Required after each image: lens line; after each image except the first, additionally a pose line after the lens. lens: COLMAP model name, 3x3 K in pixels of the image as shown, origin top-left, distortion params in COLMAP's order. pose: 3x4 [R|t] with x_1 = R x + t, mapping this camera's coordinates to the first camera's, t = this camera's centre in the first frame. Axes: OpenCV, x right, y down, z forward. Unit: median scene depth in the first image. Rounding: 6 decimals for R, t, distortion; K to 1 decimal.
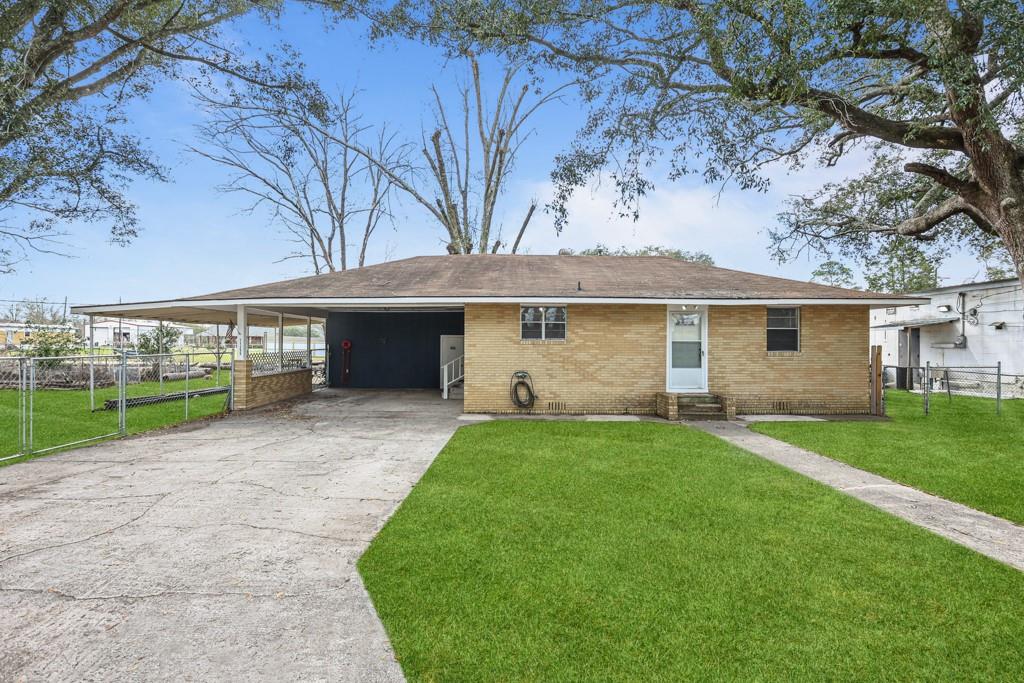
lens RADIAL K [[469.6, 0, 519.7], [0, 469.6, 348.2], [0, 0, 1]] dist [0.004028, -0.001066]
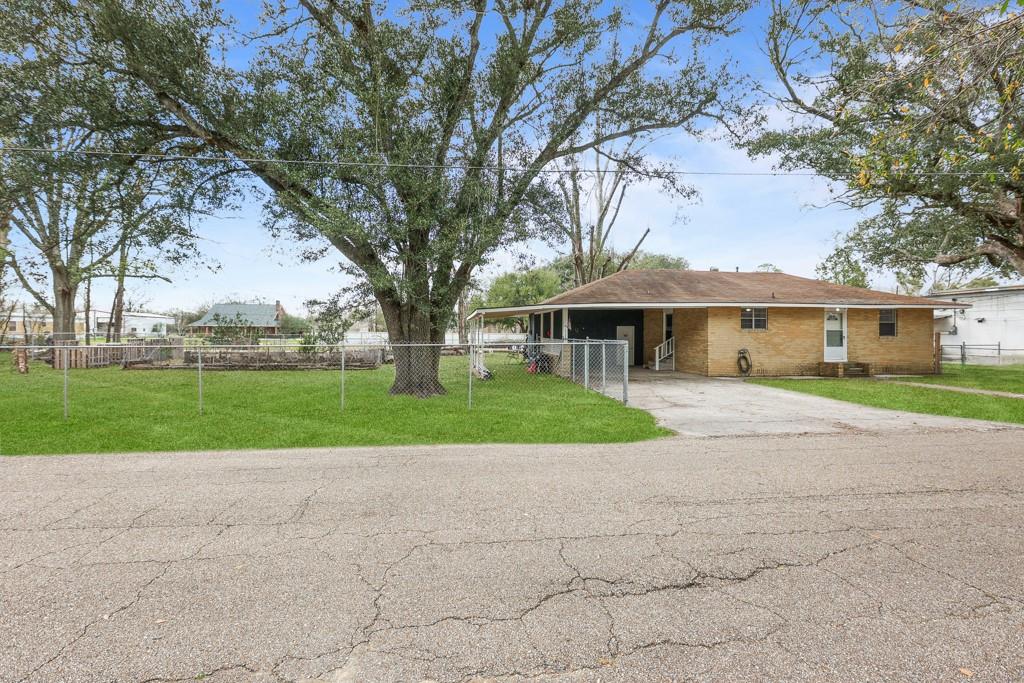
lens RADIAL K [[469.6, 0, 500.9], [0, 469.6, 335.7], [0, 0, 1]] dist [0.004028, -0.001066]
pose [[0.990791, -0.004403, 0.135326, -1.010772], [0.005508, 0.999954, -0.007793, 0.010468], [-0.135285, 0.008466, 0.990770, -0.455693]]
